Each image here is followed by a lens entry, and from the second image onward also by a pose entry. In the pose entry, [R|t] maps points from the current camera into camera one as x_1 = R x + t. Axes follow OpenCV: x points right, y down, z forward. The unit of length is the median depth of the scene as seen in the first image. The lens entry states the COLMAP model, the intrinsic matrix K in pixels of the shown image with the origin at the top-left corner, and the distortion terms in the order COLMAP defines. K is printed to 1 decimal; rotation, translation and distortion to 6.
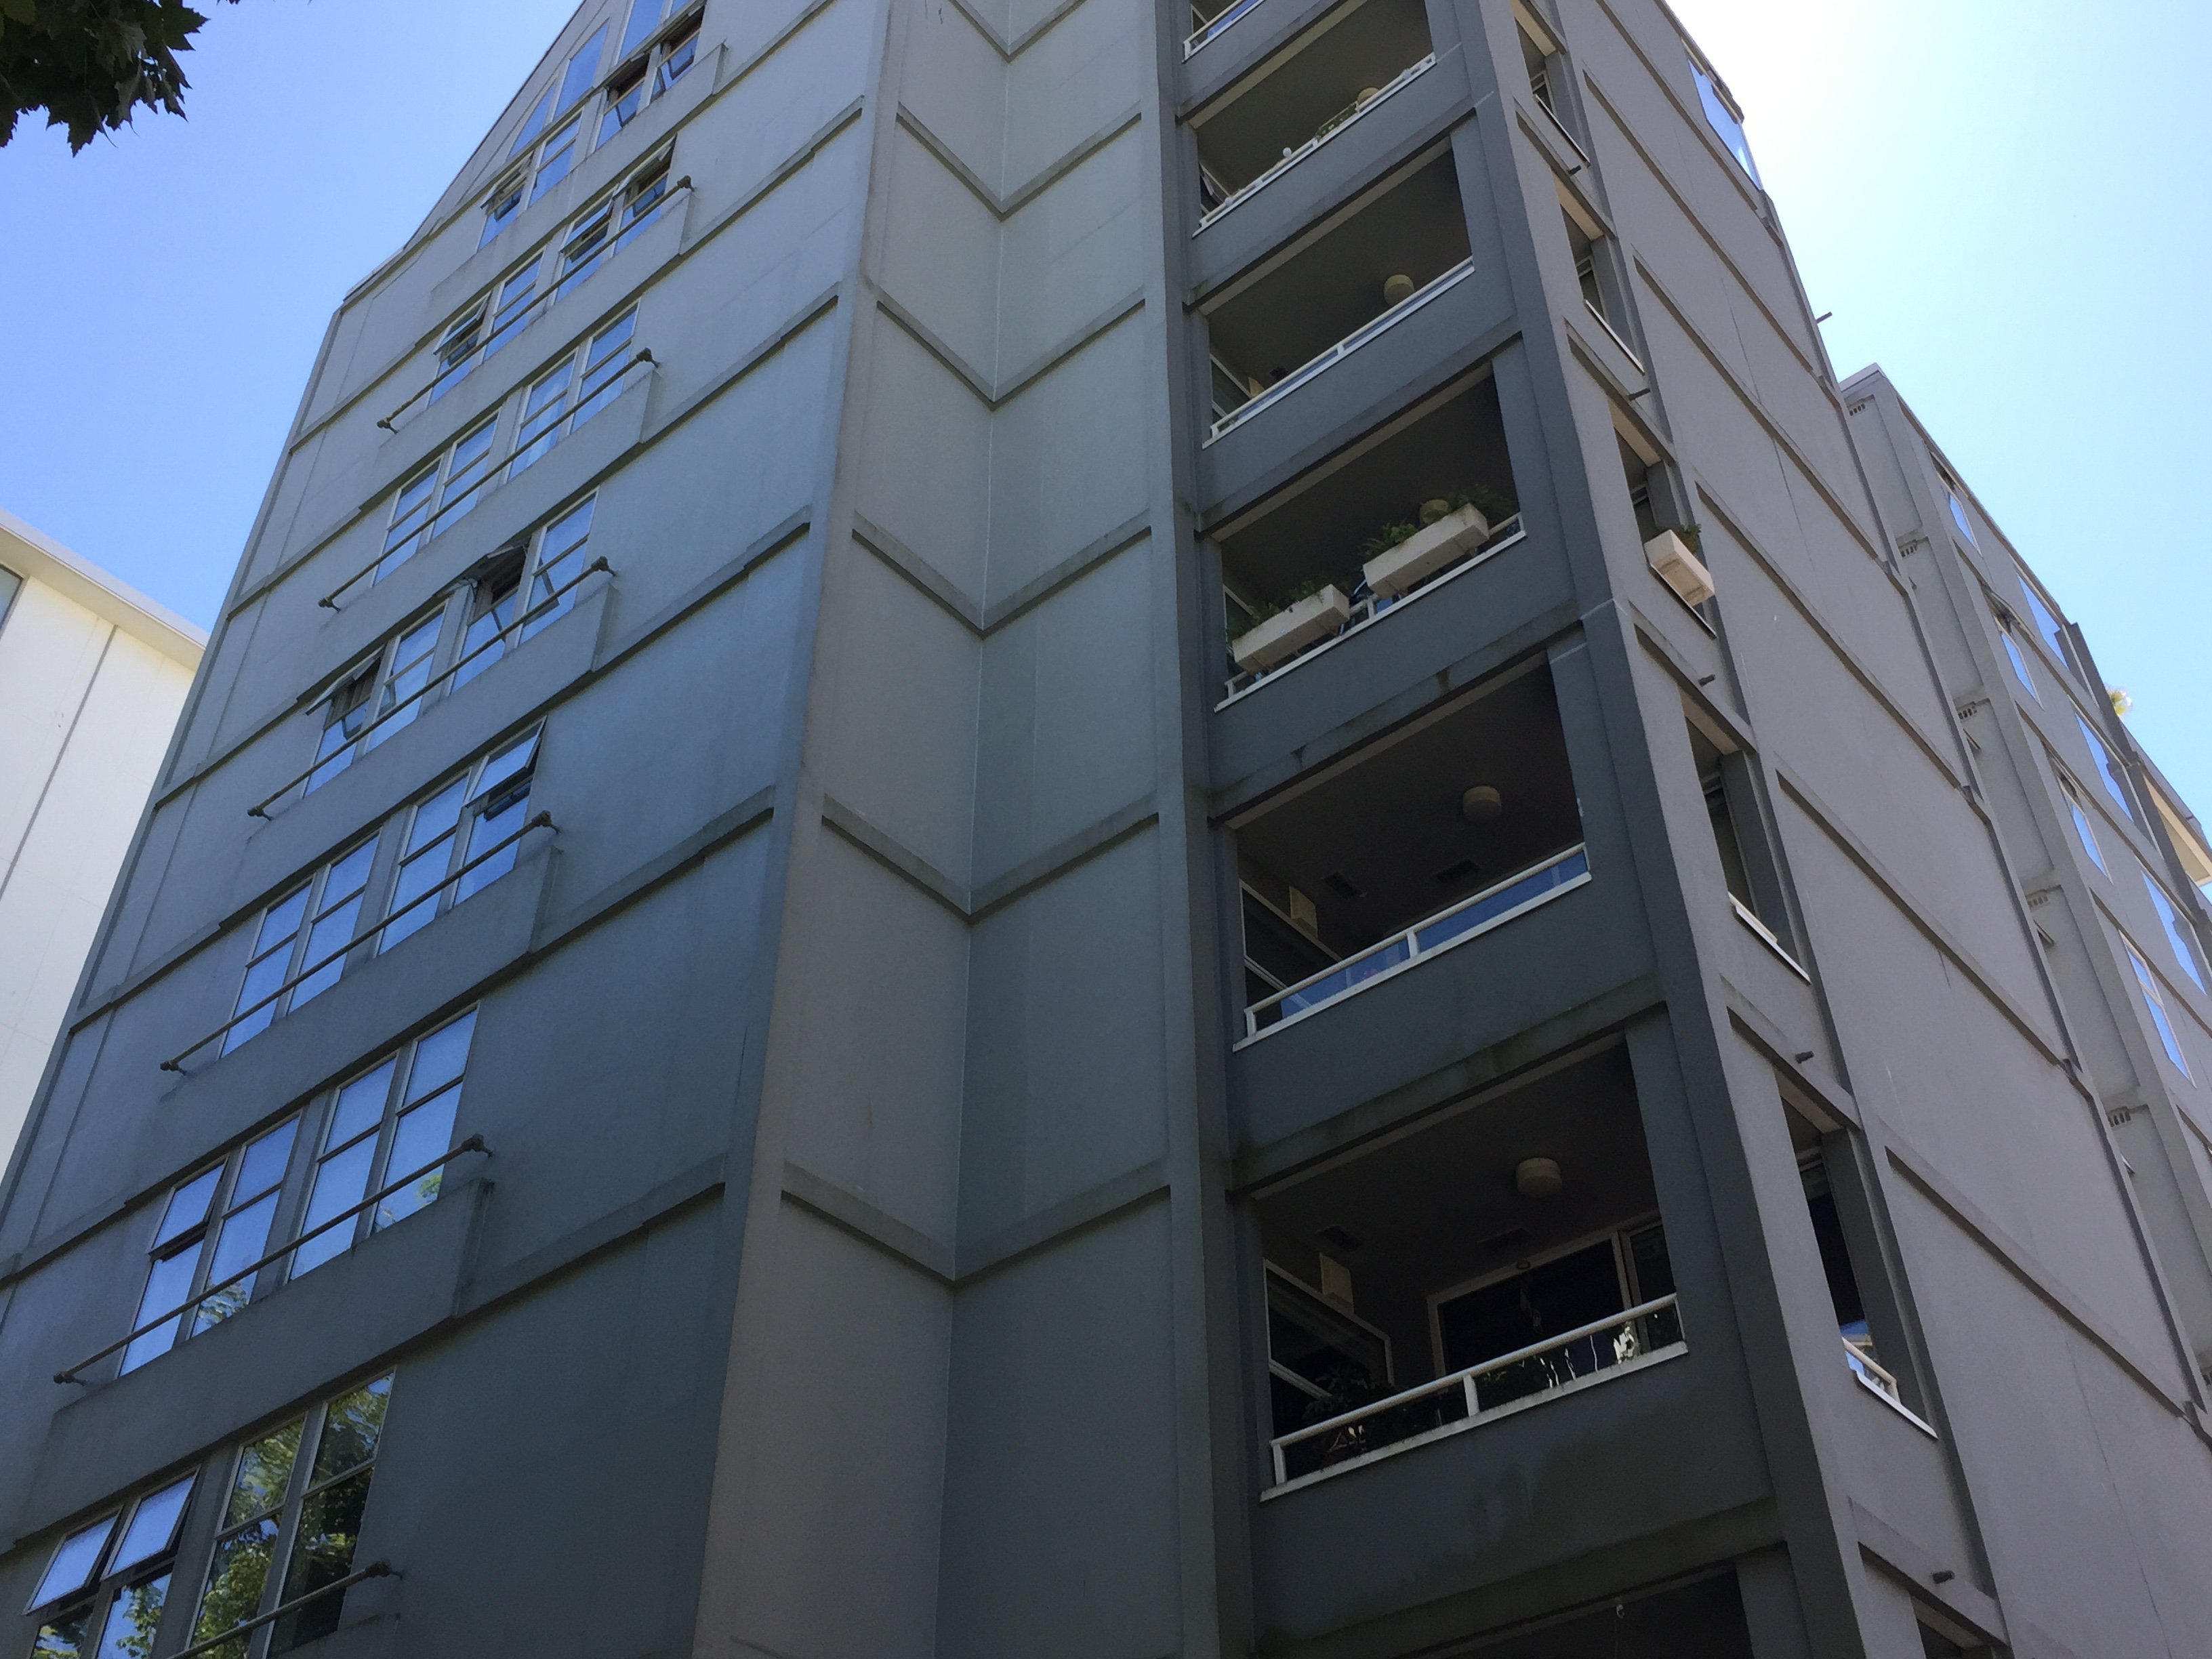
lens RADIAL K [[2198.9, 0, 1132.8], [0, 2198.9, 829.4], [0, 0, 1]] dist [0.098964, -0.087882]
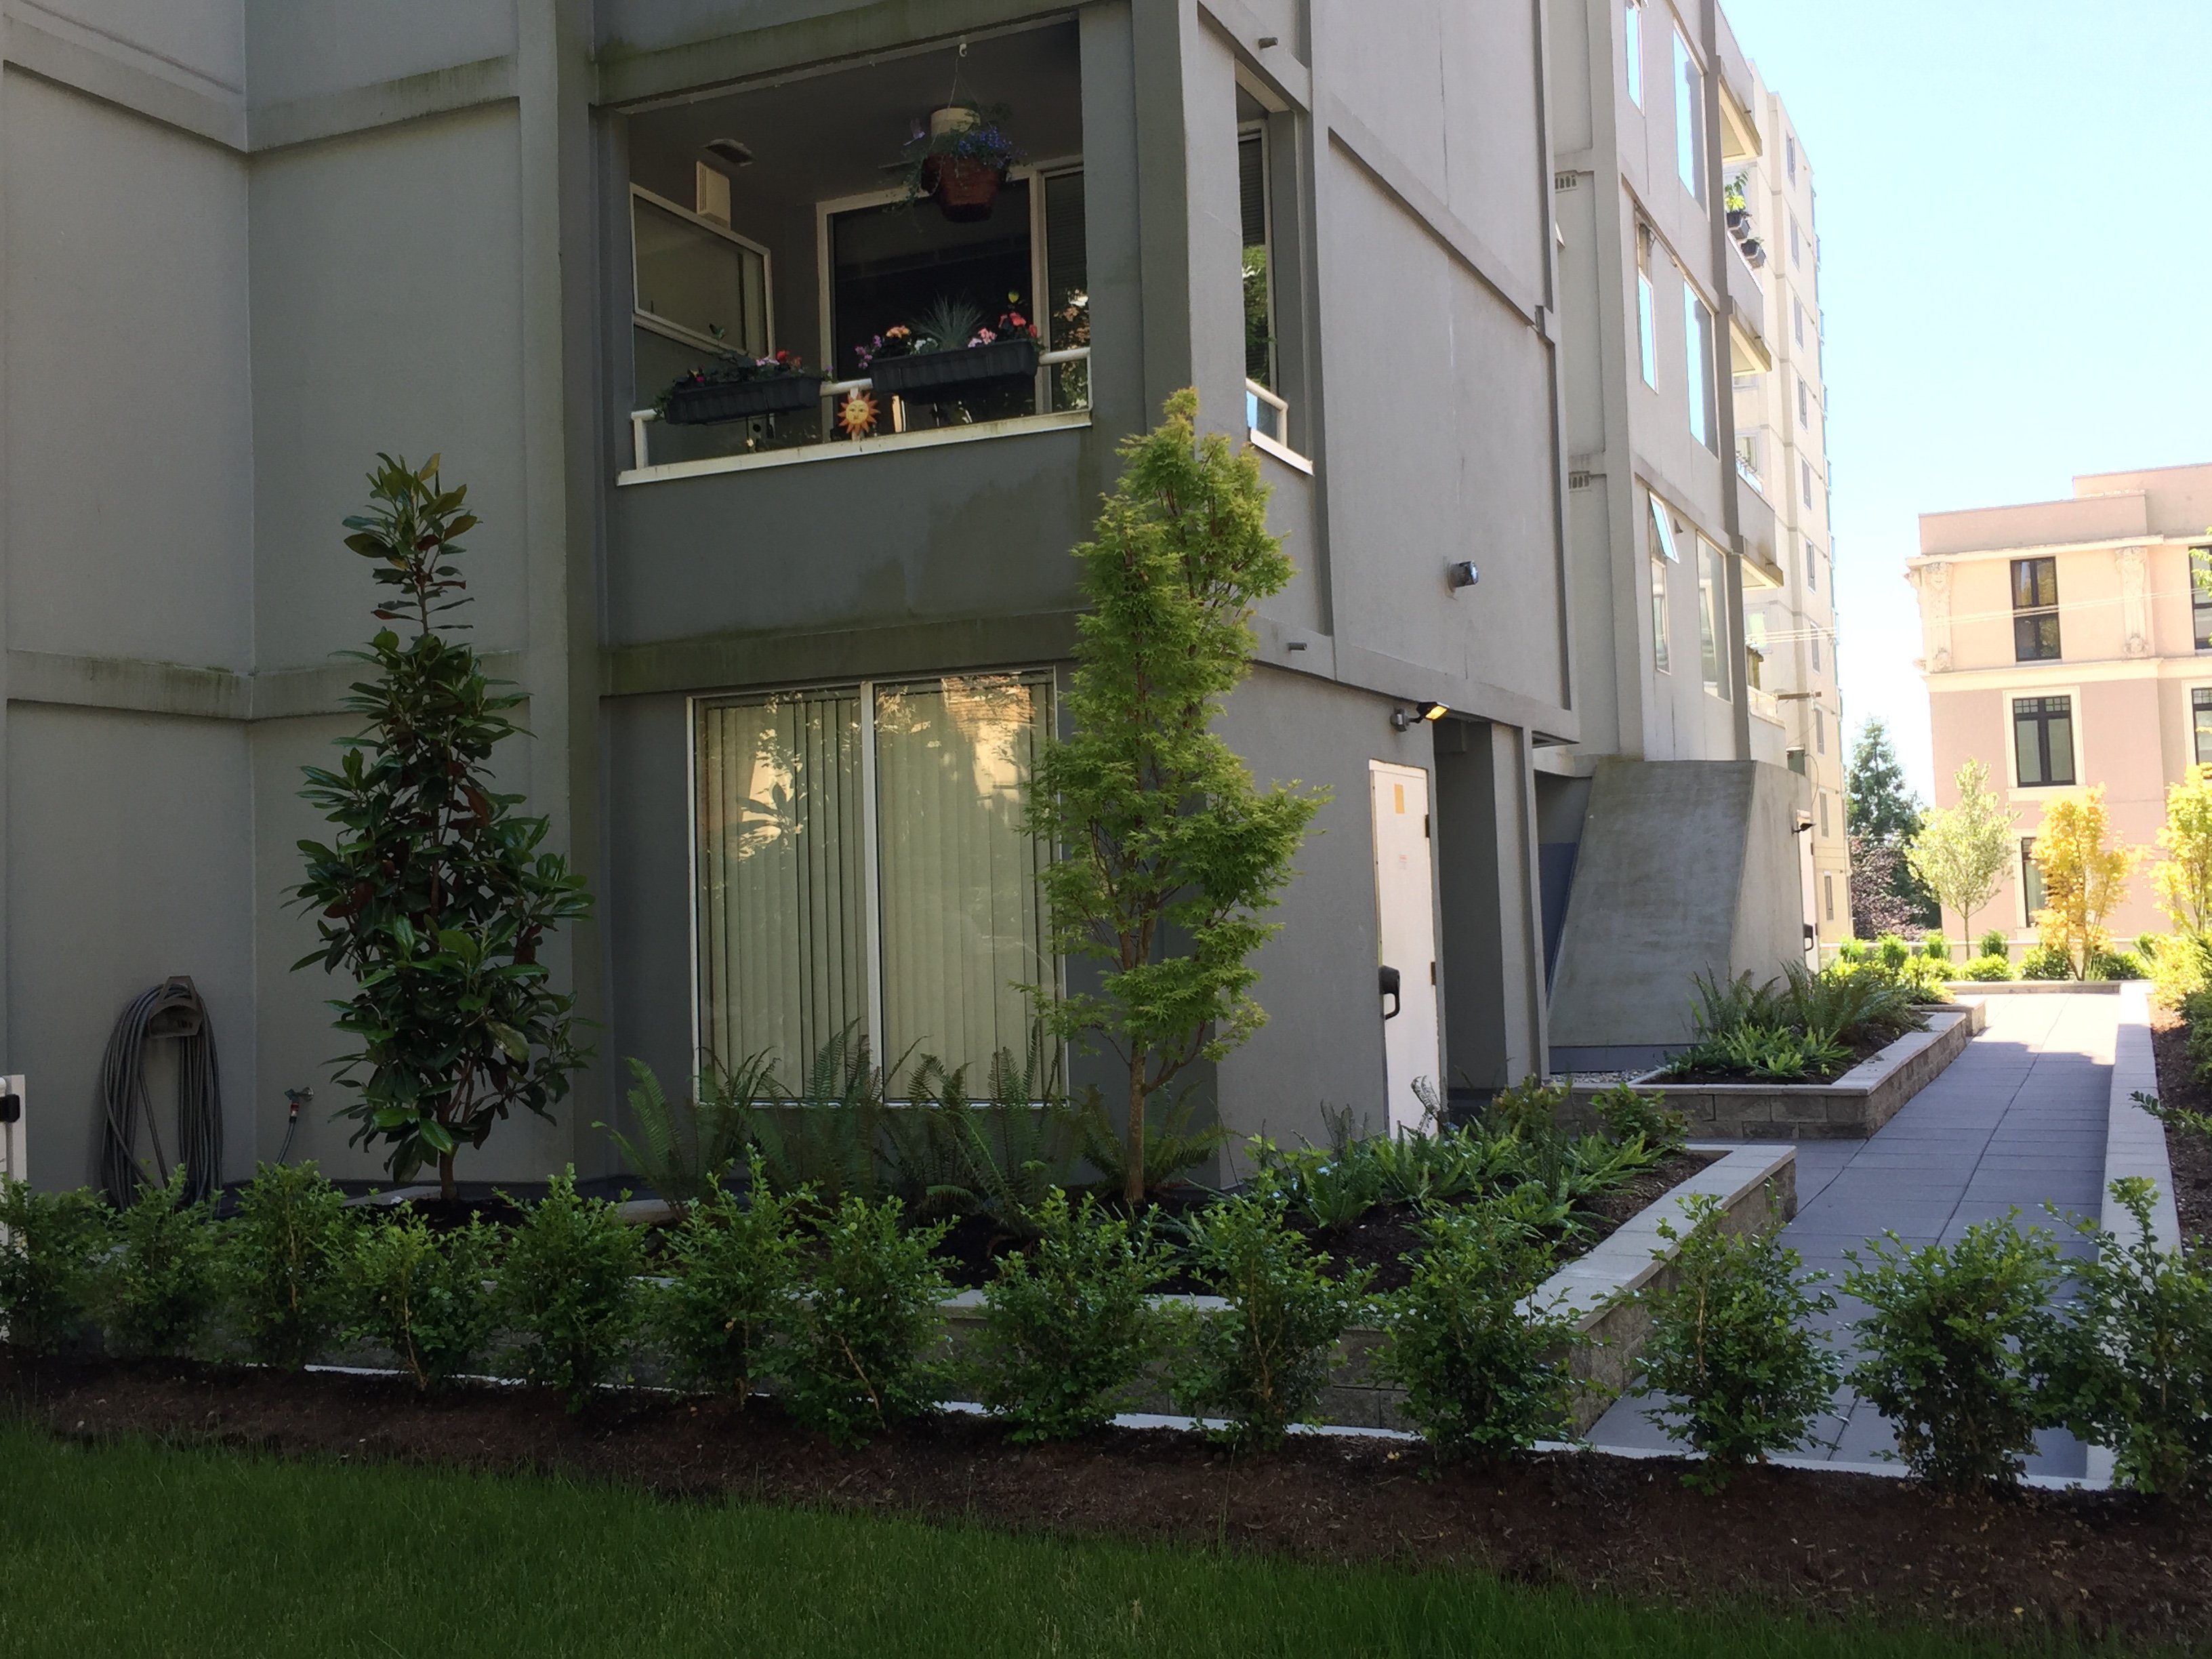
lens RADIAL K [[2247.6, 0, 1108.2], [0, 2247.6, 780.0], [0, 0, 1]] dist [0.064252, -0.098051]
pose [[0.961755, 0.001716, 0.273907, -0.003344], [-0.166488, 0.797726, 0.579582, -0.168663], [-0.217508, -0.603018, 0.767503, 0.145831]]
